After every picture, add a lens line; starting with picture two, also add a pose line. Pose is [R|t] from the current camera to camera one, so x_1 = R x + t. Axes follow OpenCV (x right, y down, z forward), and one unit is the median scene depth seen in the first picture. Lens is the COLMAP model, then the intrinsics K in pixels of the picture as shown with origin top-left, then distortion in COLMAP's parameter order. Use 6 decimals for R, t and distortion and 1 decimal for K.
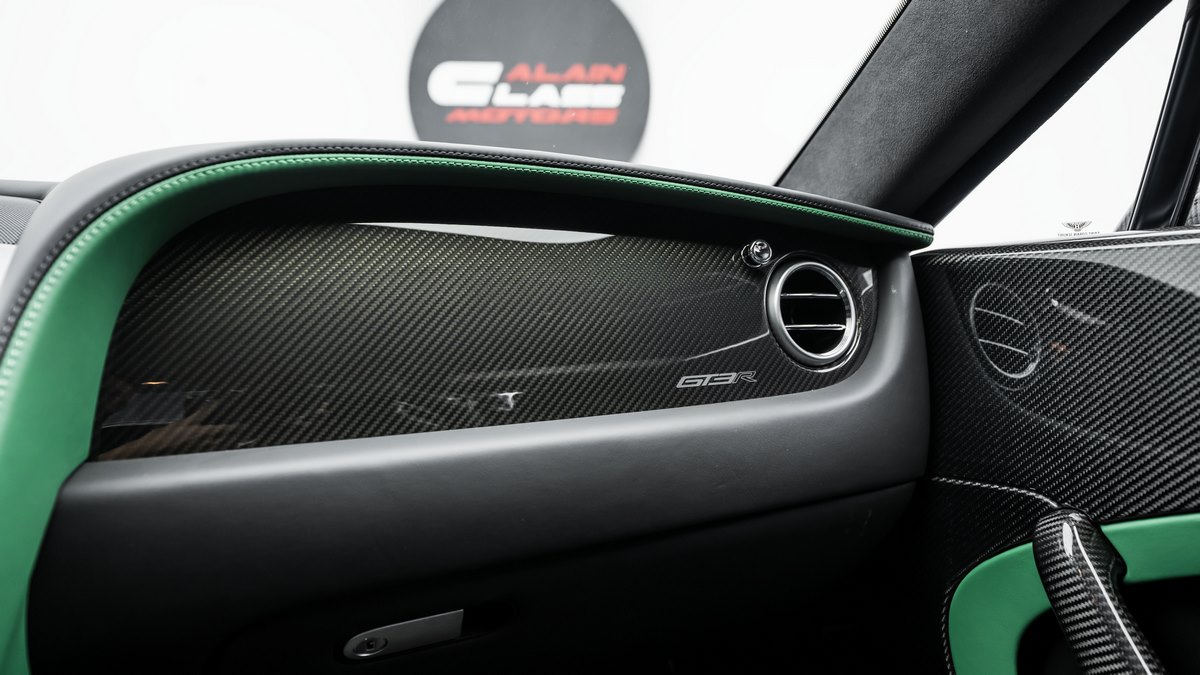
lens RADIAL K [[776.5, 0, 604.2], [0, 776.5, 338.7], [0, 0, 1]] dist [0.044172, 0.001090]
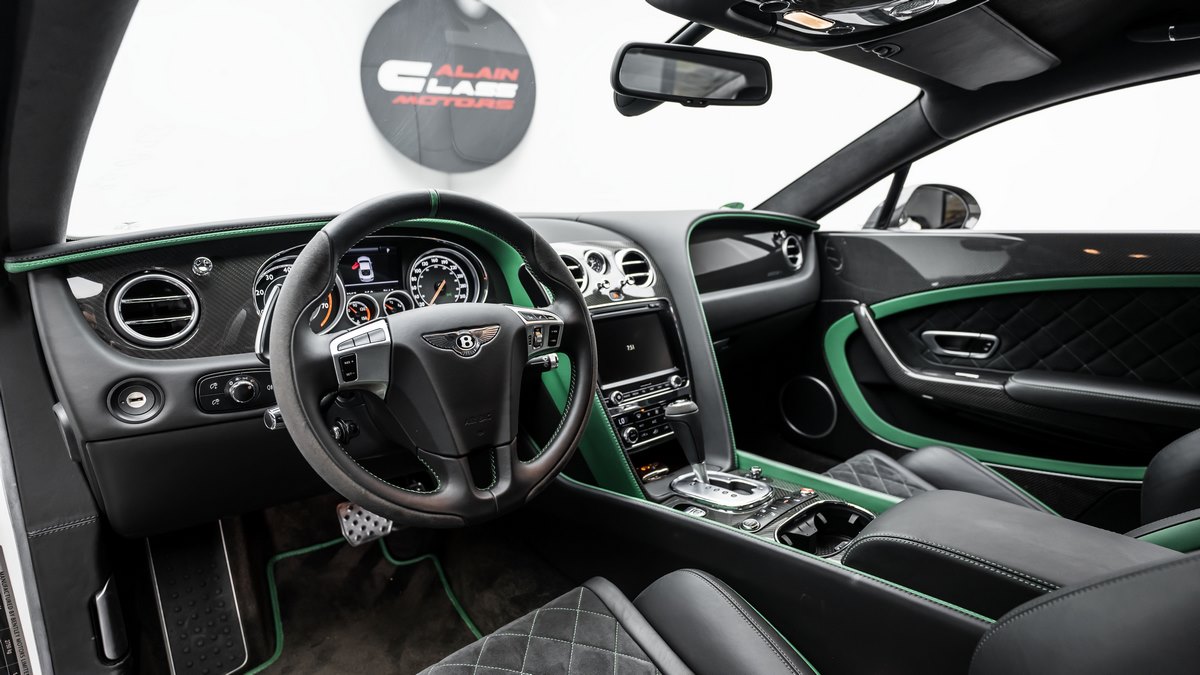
lens RADIAL K [[594.6, 0, 604.9], [0, 594.6, 333.7], [0, 0, 1]] dist [-0.009301, -0.000158]
pose [[0.951460, -0.068007, 0.300165, -1.168047], [0.026270, 0.989668, 0.140951, -0.061095], [-0.306649, -0.126224, 0.943416, -1.071843]]
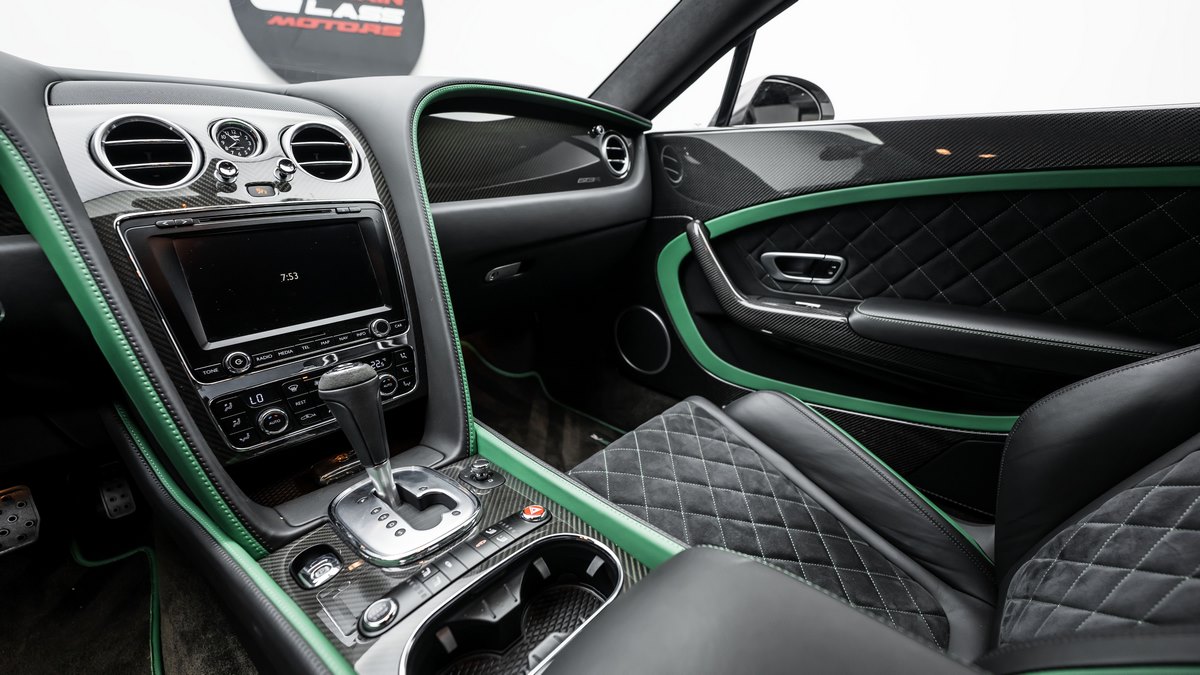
lens RADIAL K [[483.0, 0, 601.2], [0, 483.0, 335.3], [0, 0, 1]] dist [-0.026509, -0.000237]
pose [[0.907506, -0.136661, 0.397187, -0.476878], [0.018685, 0.957791, 0.286857, 0.077591], [-0.419624, -0.252903, 0.871754, -0.524379]]
